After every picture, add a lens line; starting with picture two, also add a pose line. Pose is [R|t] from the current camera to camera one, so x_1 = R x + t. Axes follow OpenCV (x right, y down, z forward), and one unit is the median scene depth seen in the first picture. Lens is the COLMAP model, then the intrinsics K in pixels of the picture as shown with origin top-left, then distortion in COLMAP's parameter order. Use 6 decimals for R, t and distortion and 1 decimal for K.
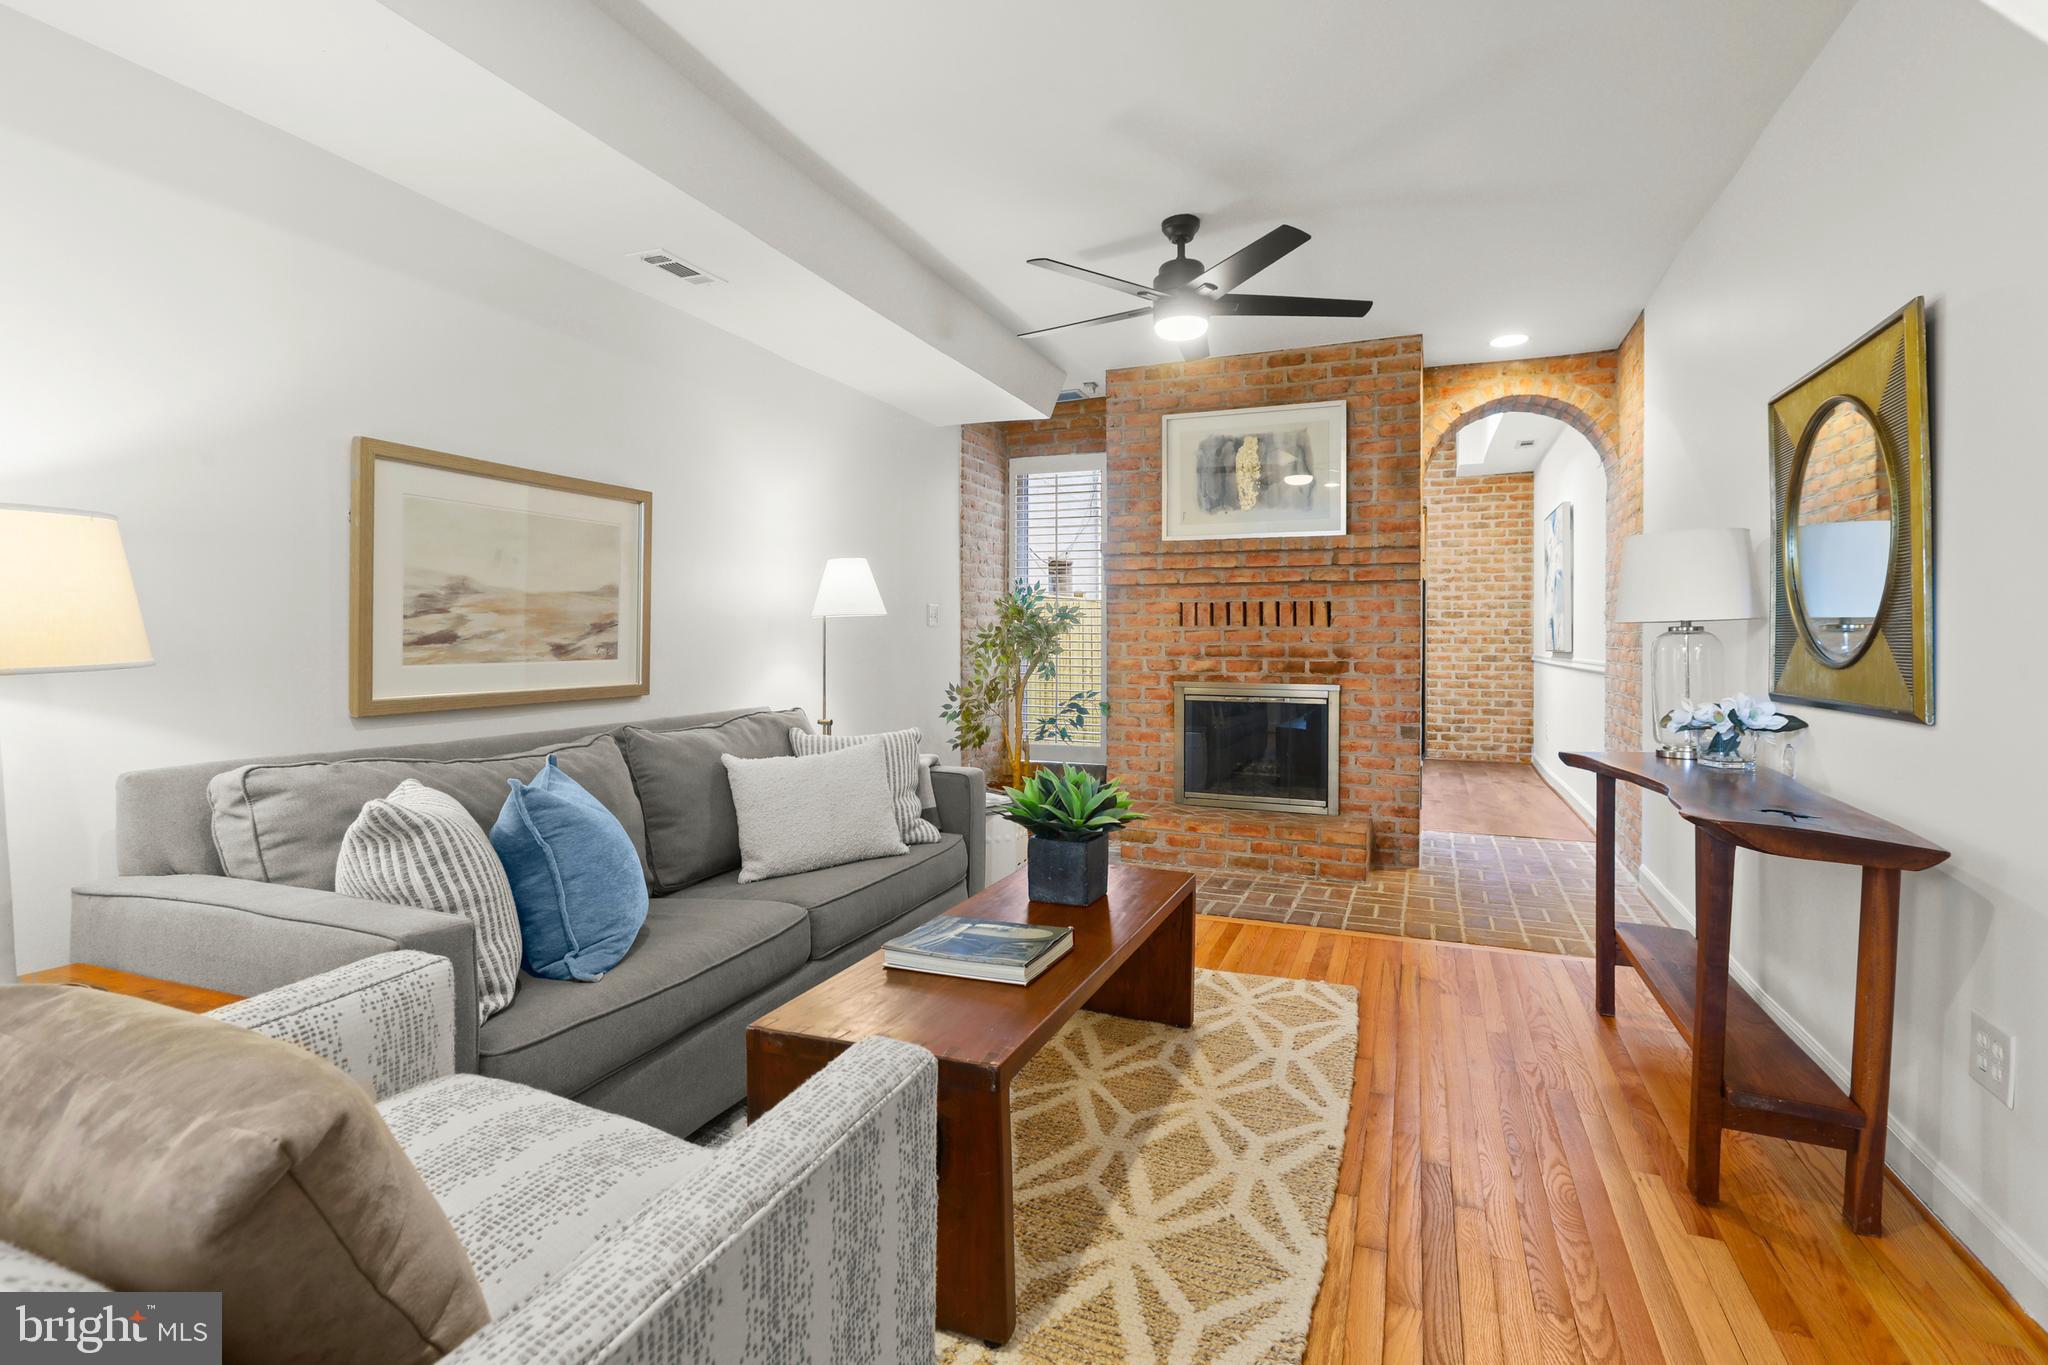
lens RADIAL K [[985.2, 0, 1014.2], [0, 985.2, 648.4], [0, 0, 1]] dist [0.001827, 0.000062]
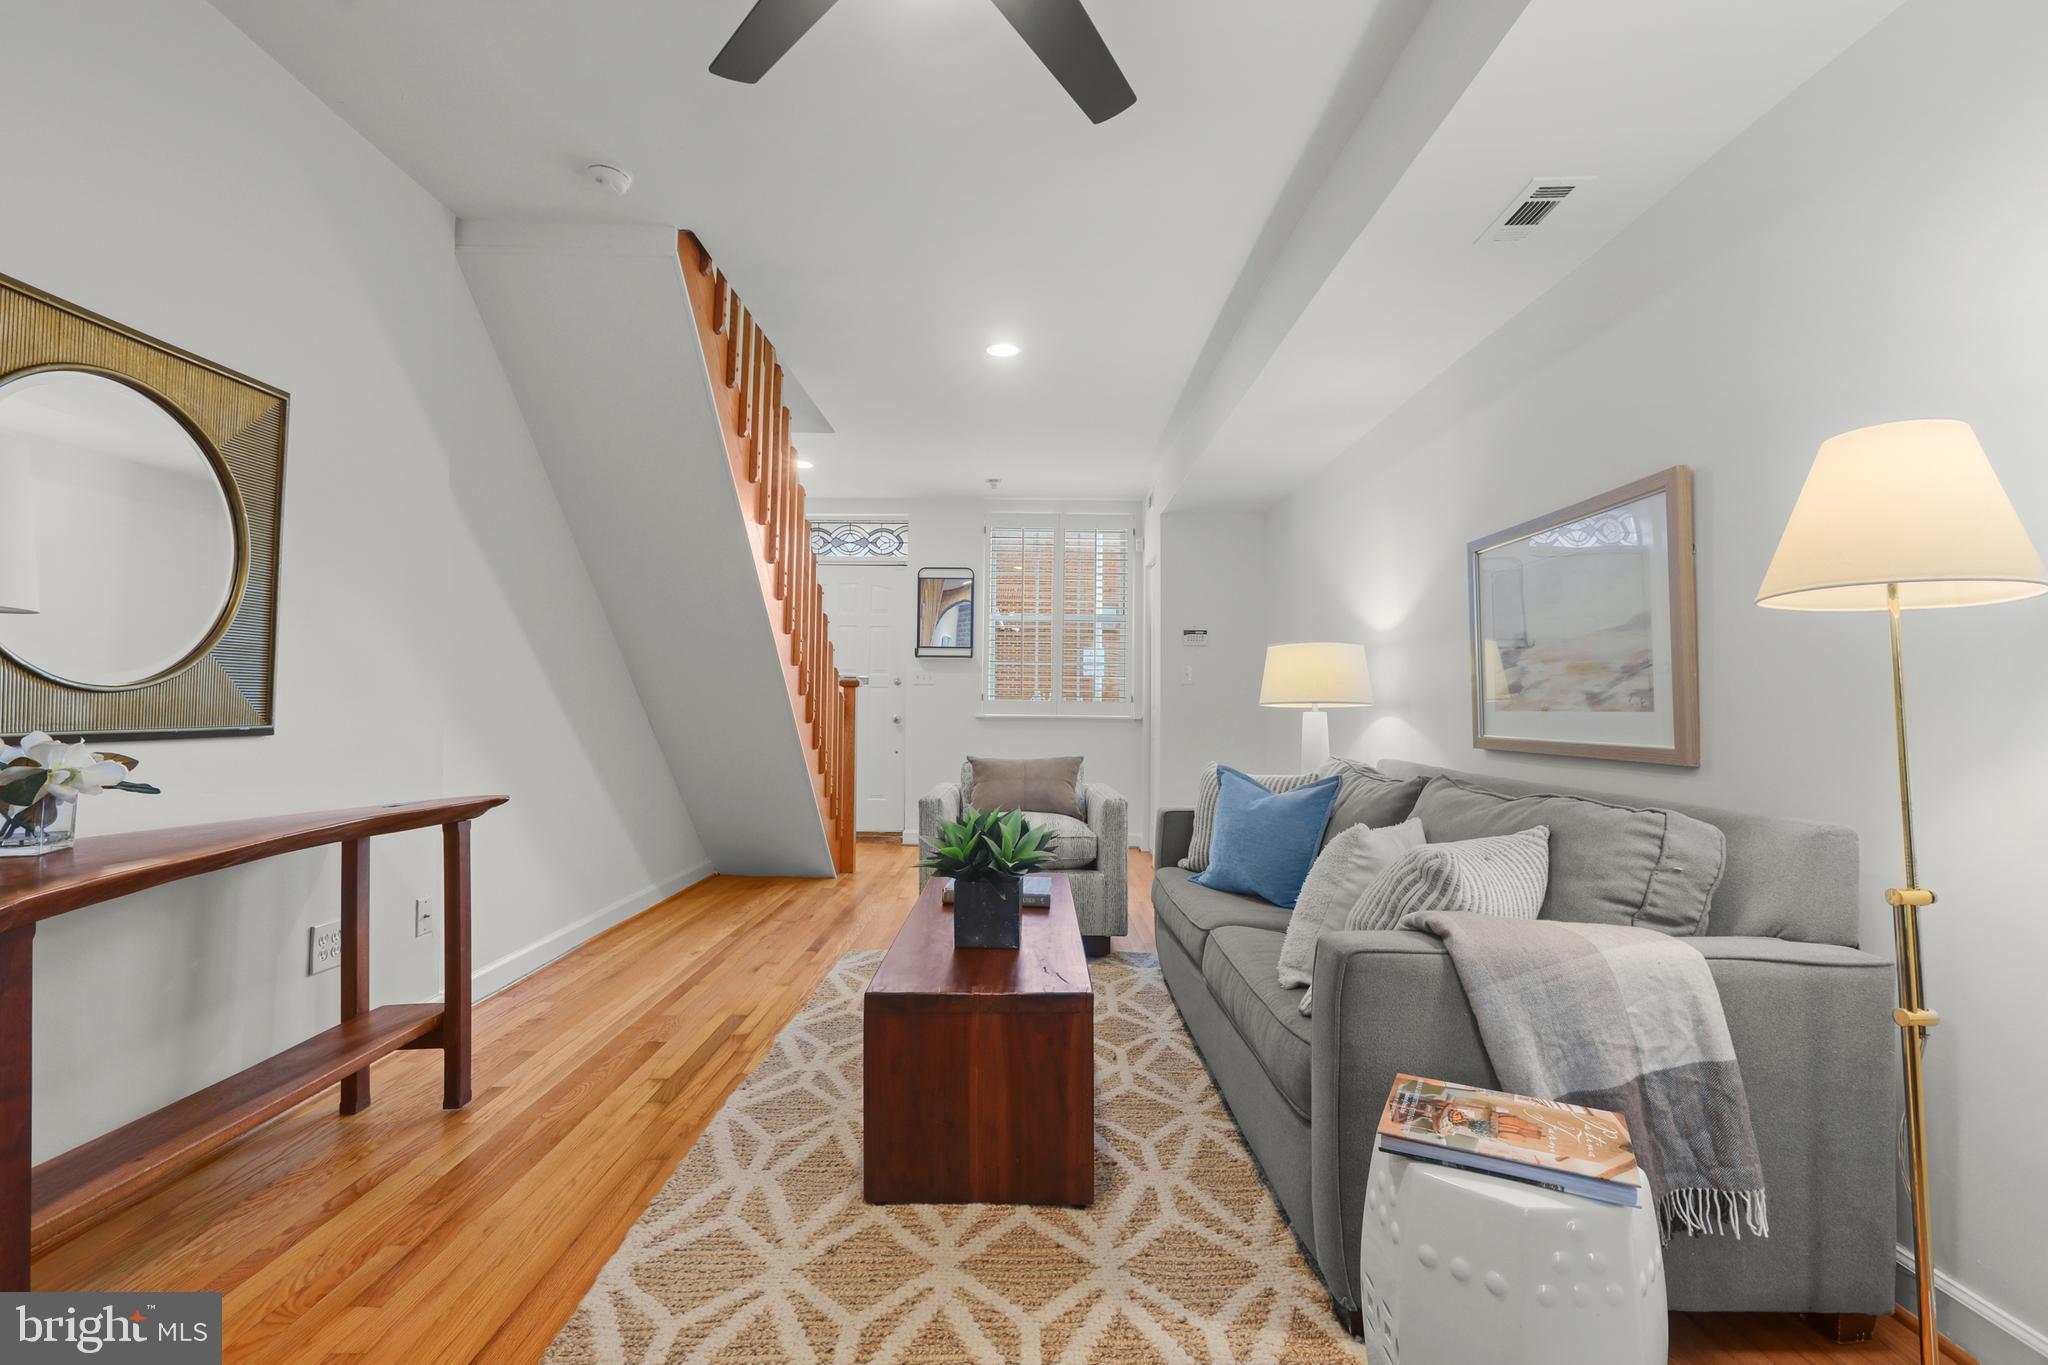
lens RADIAL K [[931.4, 0, 1030.5], [0, 931.4, 691.3], [0, 0, 1]] dist [-0.000283, 0.000388]
pose [[-0.925050, -0.017369, -0.379449, 0.189597], [-0.015760, 0.999849, -0.007346, 0.005295], [0.379519, -0.000816, -0.925184, 0.952936]]
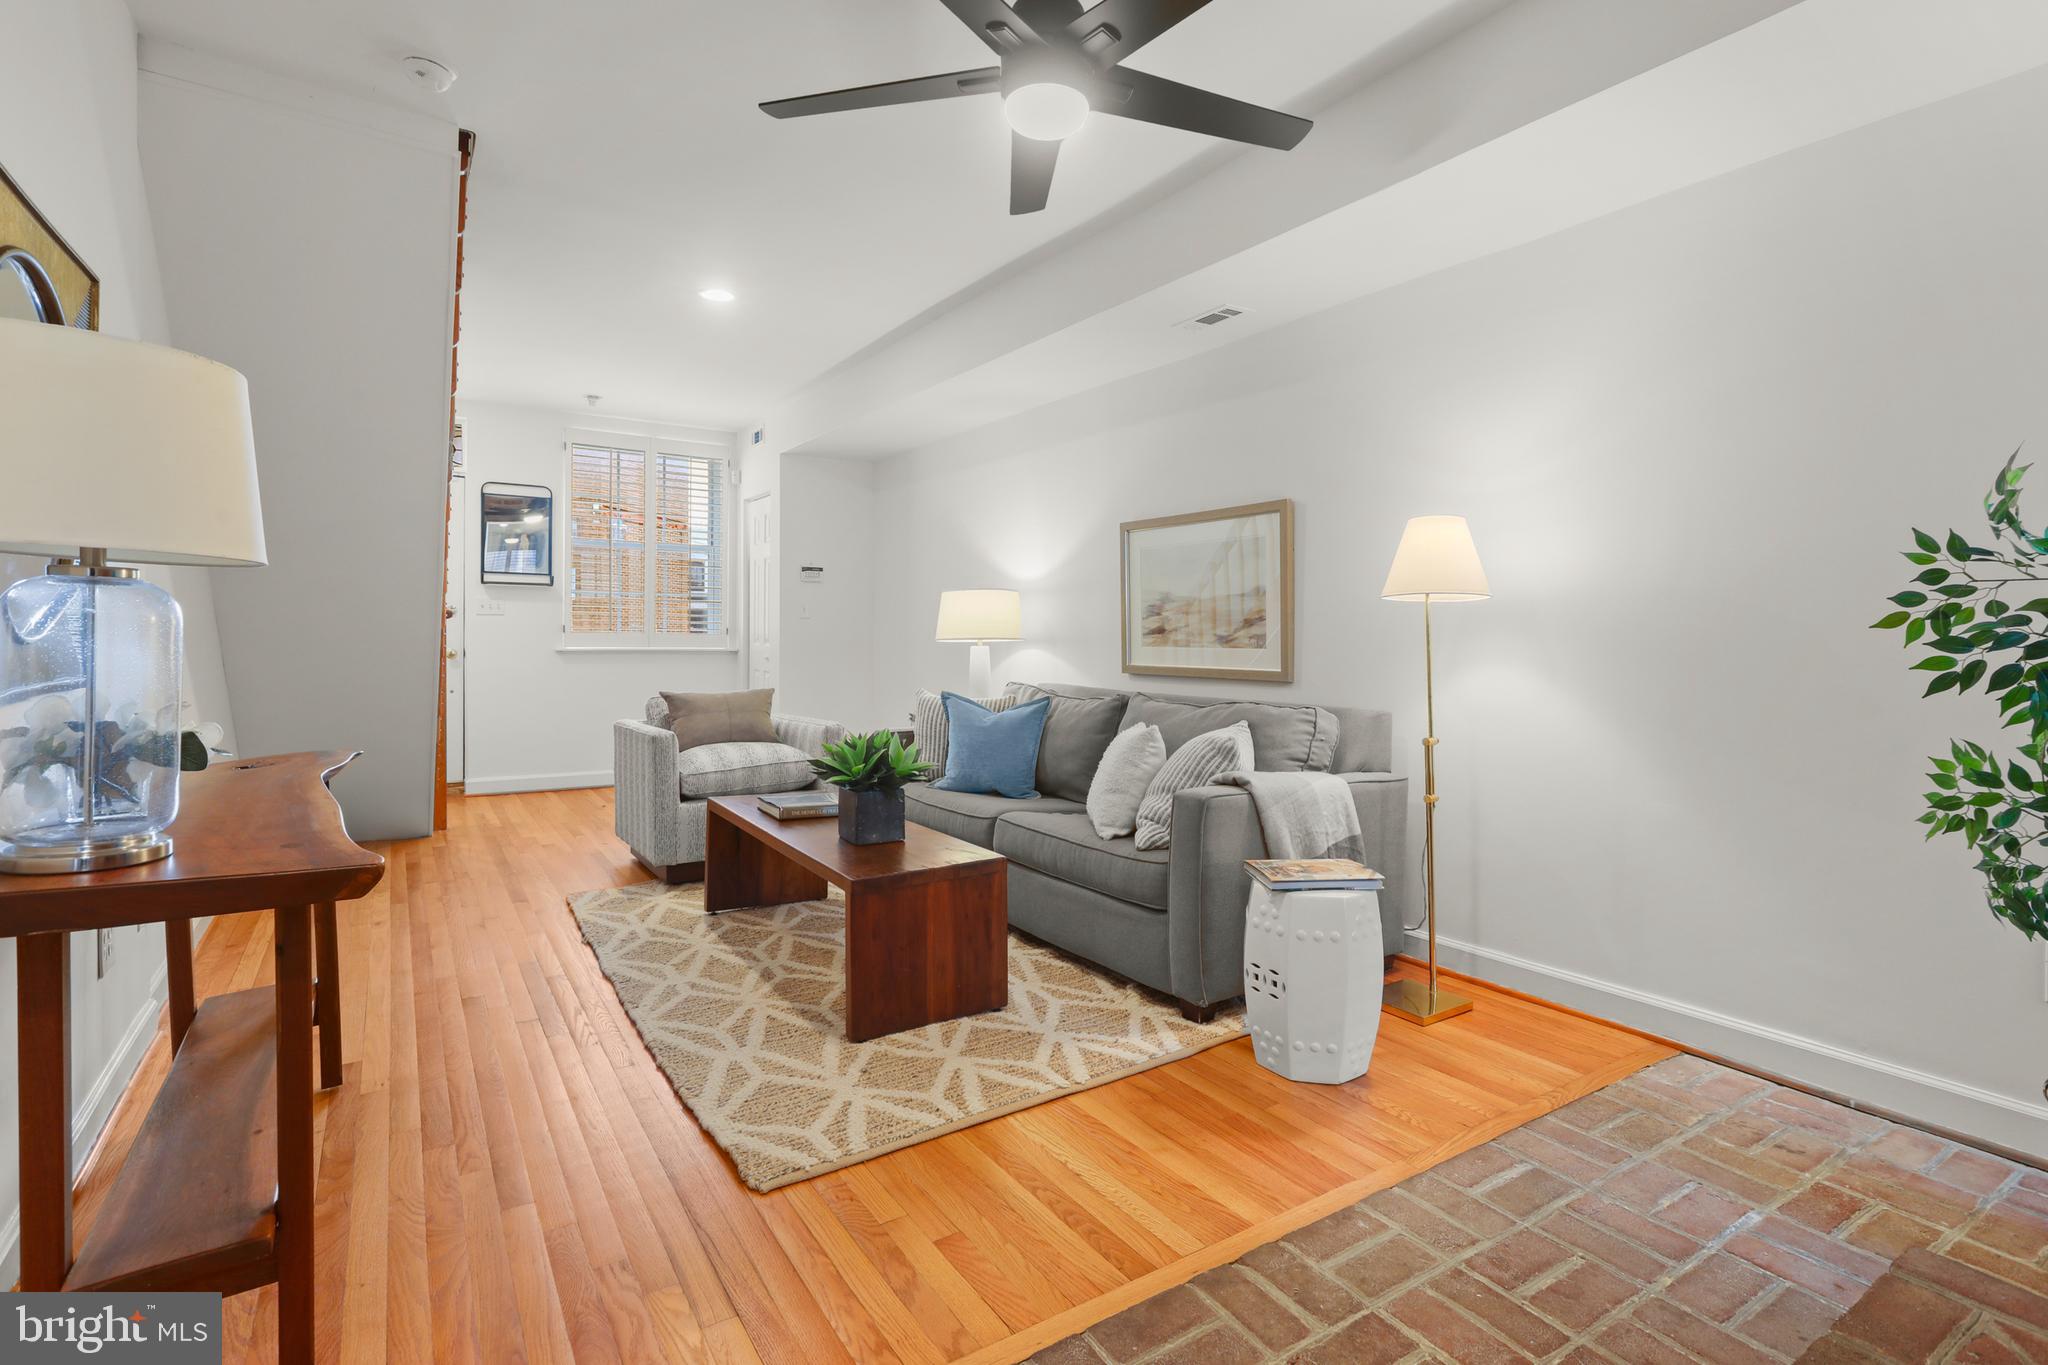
lens RADIAL K [[976.7, 0, 1041.9], [0, 976.7, 670.6], [0, 0, 1]] dist [-0.000861, 0.000365]
pose [[-0.558570, 0.020789, -0.829197, 0.469924], [-0.019014, 0.999102, 0.037858, -0.001304], [0.829239, 0.036913, -0.557673, 0.930782]]
